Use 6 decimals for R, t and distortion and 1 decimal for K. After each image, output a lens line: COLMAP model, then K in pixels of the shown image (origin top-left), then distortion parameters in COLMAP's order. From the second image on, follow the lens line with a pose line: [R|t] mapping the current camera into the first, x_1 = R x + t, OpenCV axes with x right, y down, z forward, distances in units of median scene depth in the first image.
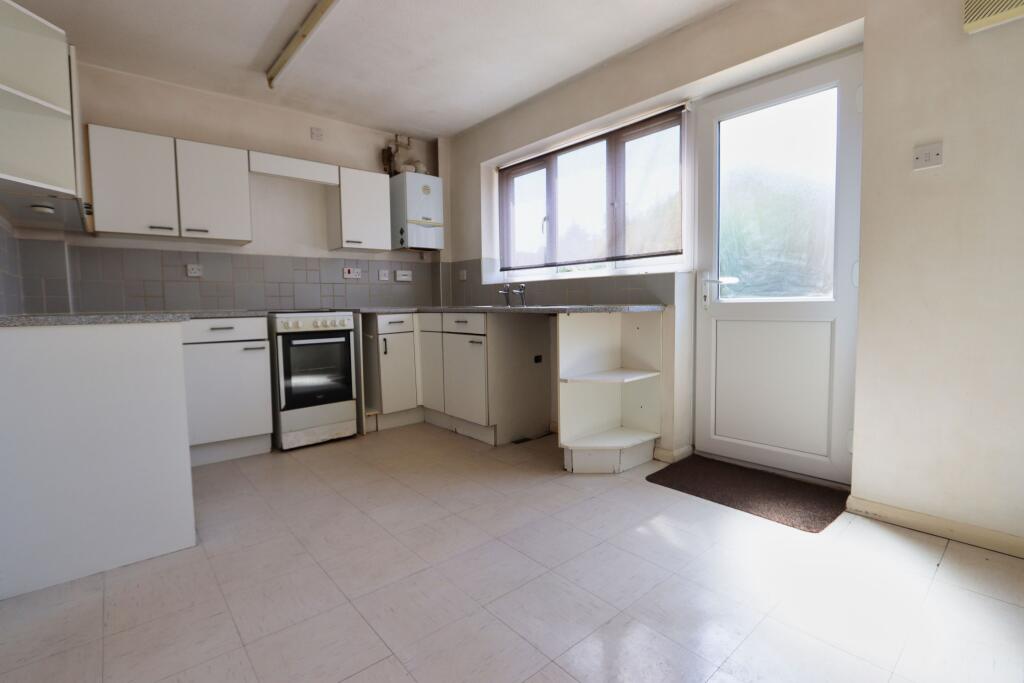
lens RADIAL K [[475.4, 0, 511.8], [0, 475.4, 336.6], [0, 0, 1]] dist [-0.001168, -0.000462]
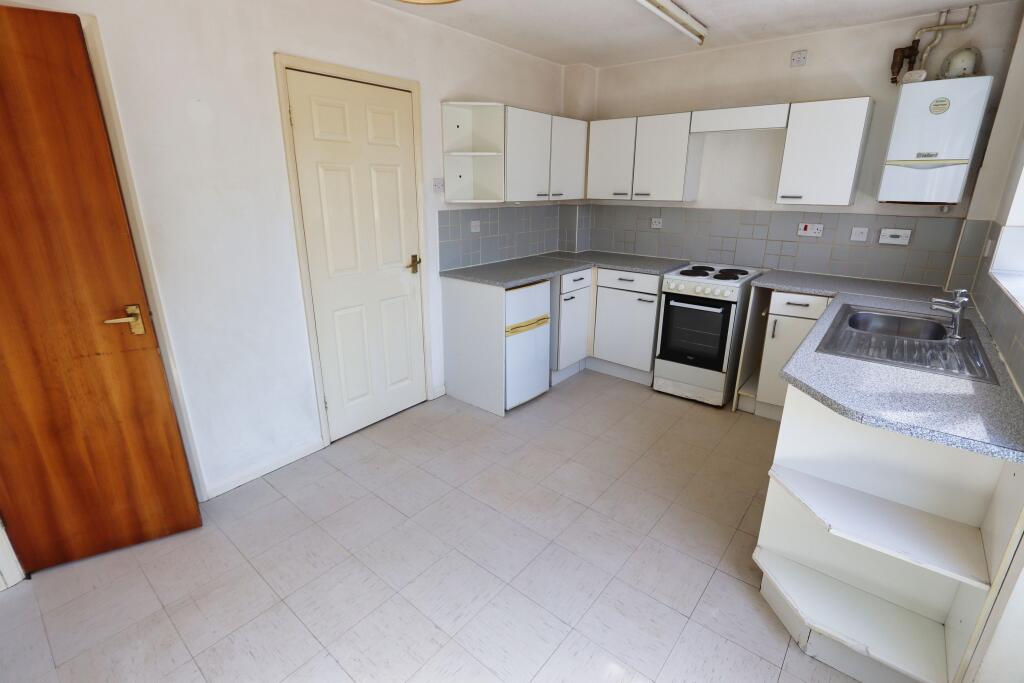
lens RADIAL K [[475.4, 0, 513.2], [0, 475.4, 339.6], [0, 0, 1]] dist [-0.001168, -0.000462]
pose [[0.174975, 0.323426, -0.929935, 0.453665], [-0.076977, 0.946109, 0.314567, -0.195503], [0.981559, 0.016542, 0.190442, 0.384753]]
